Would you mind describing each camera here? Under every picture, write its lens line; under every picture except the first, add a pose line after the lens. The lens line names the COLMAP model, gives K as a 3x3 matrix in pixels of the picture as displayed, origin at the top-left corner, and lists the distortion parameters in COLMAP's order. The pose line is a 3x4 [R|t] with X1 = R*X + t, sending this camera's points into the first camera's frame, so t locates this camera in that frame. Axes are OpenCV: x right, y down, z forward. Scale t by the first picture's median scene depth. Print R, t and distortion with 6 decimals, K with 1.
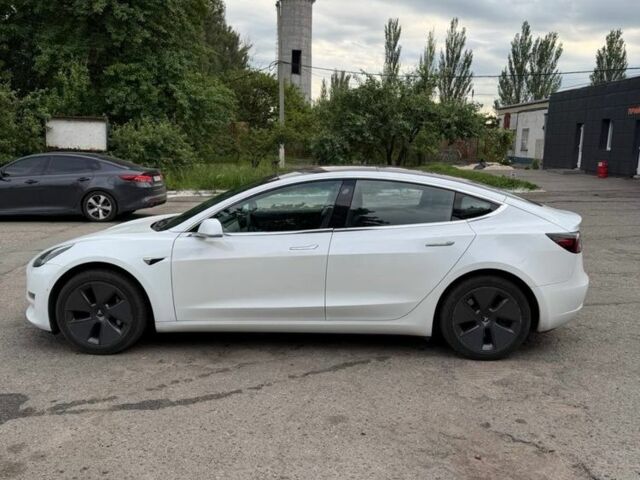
lens RADIAL K [[608.8, 0, 323.4], [0, 608.8, 242.3], [0, 0, 1]] dist [0.016050, 0.000000]
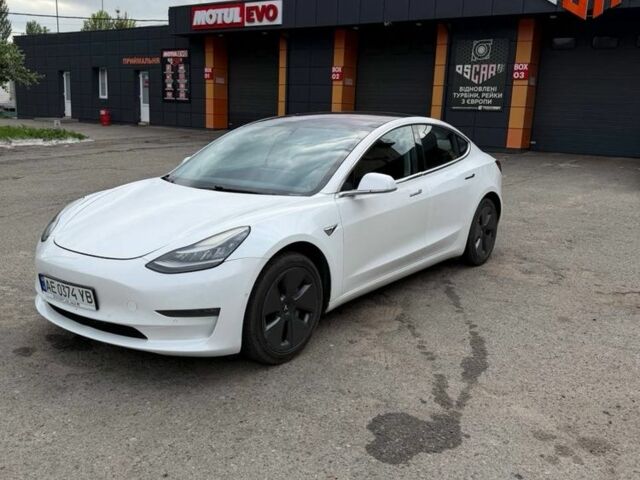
lens RADIAL K [[608.8, 0, 318.5], [0, 608.8, 241.8], [0, 0, 1]] dist [0.016050, 0.000000]
pose [[0.596147, -0.181239, 0.782152, -1.051914], [0.117801, 0.983390, 0.138084, -0.078903], [-0.794186, 0.009820, 0.607595, 0.564238]]
